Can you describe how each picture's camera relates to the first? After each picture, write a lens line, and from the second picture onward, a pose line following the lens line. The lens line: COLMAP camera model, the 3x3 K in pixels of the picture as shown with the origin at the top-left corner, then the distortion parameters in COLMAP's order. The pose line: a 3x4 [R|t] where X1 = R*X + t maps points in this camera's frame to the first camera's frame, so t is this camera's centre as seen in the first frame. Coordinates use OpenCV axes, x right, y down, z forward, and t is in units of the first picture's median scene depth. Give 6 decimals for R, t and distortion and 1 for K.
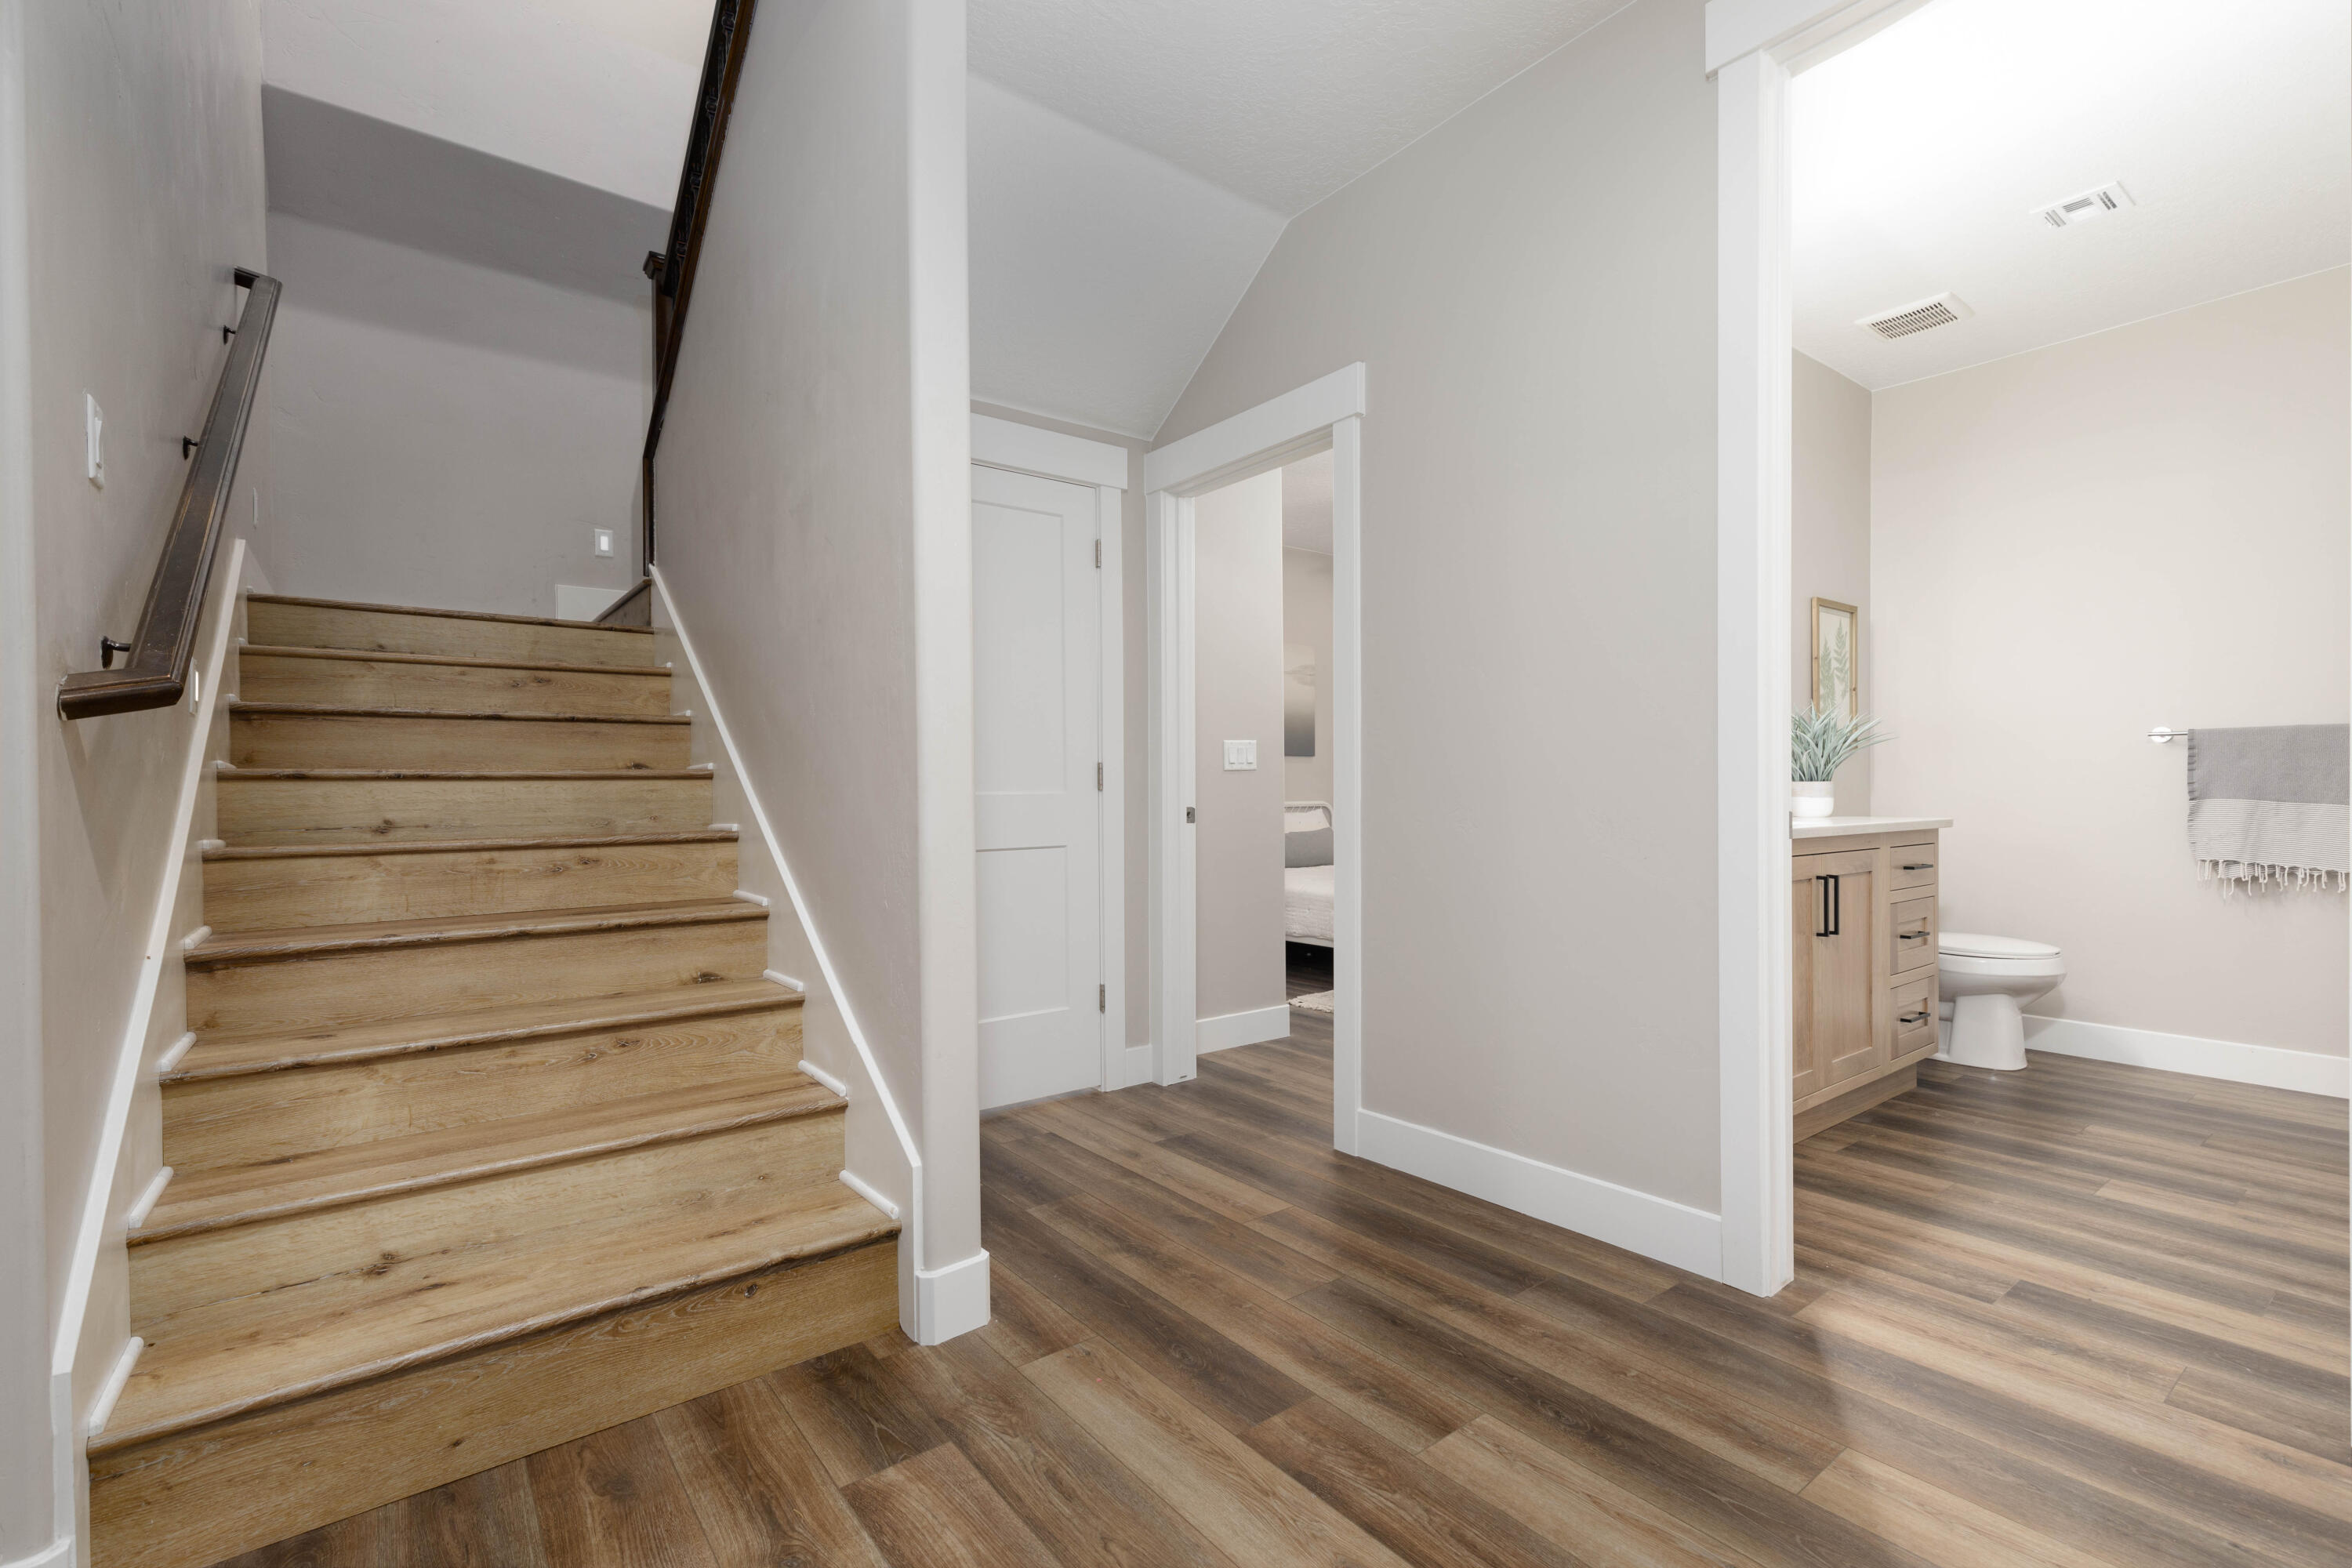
lens RADIAL K [[1050.9, 0, 1167.2], [0, 1050.9, 787.3], [0, 0, 1]] dist [0.004514, 0.001425]
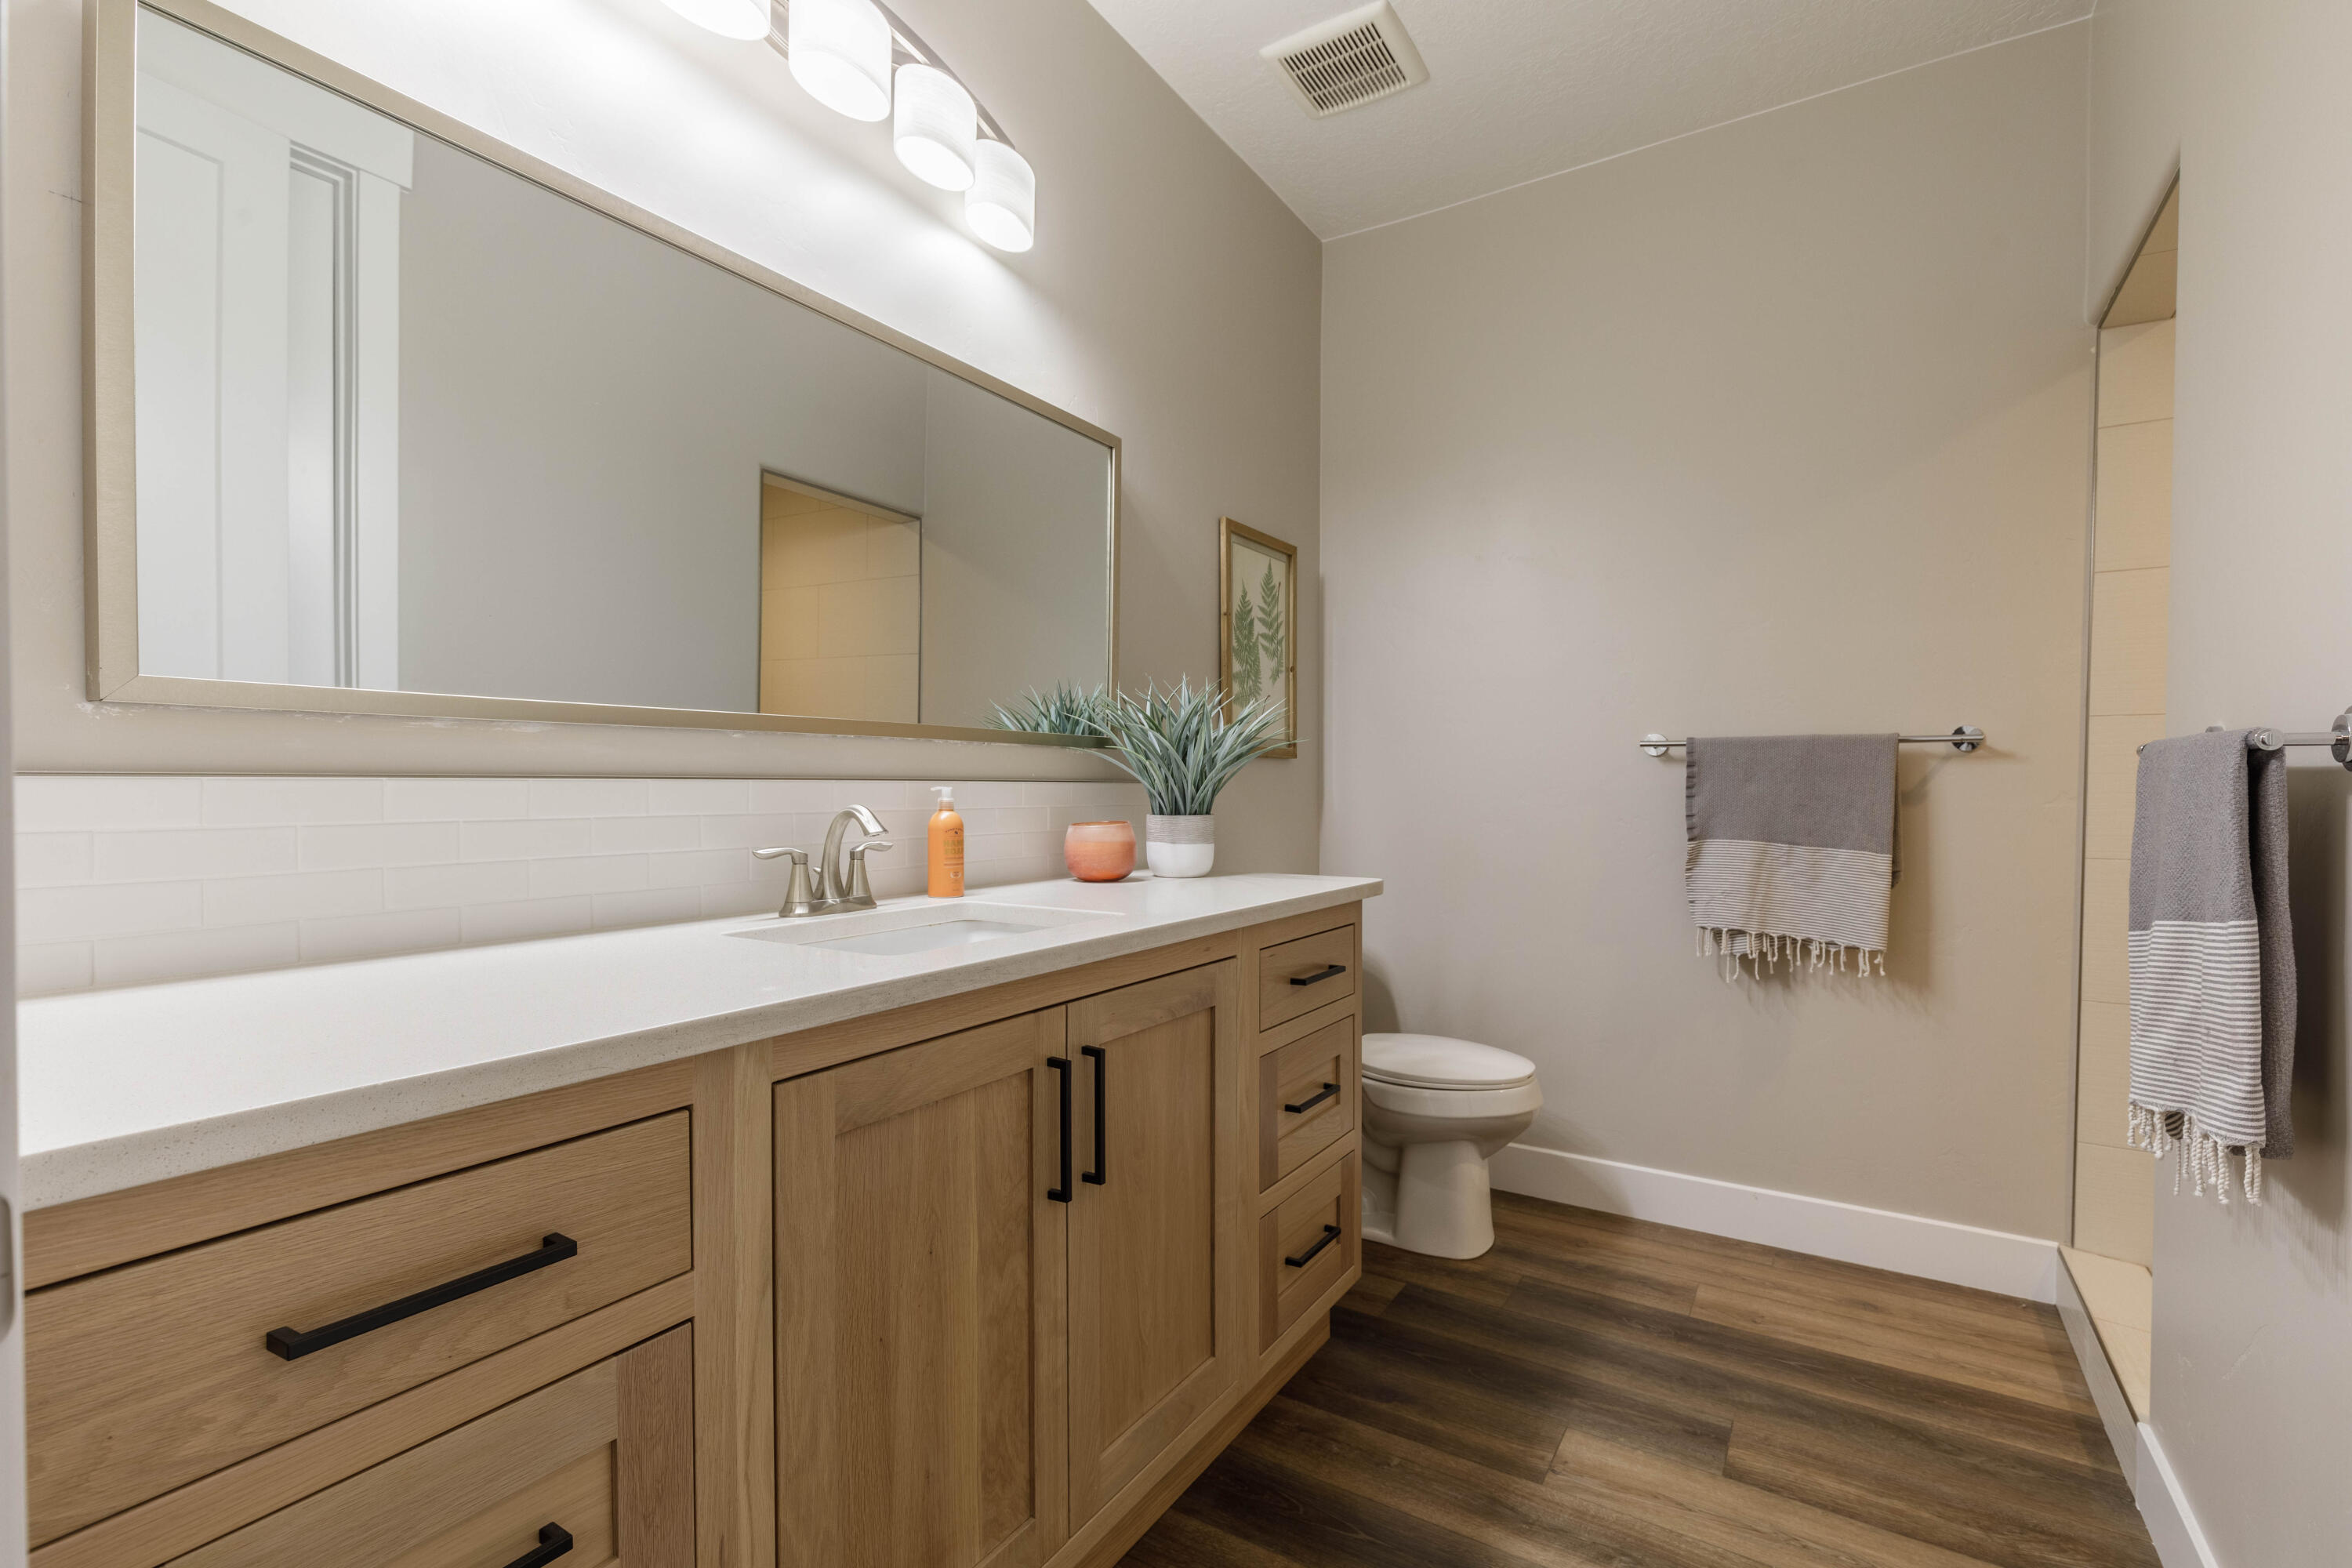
lens RADIAL K [[1050.9, 0, 1183.8], [0, 1050.9, 789.5], [0, 0, 1]] dist [0.004514, 0.001425]
pose [[0.938307, 0.002810, 0.345791, 0.434303], [-0.002867, 0.999996, -0.000348, -0.020401], [-0.345791, -0.000665, 0.938311, 0.483900]]
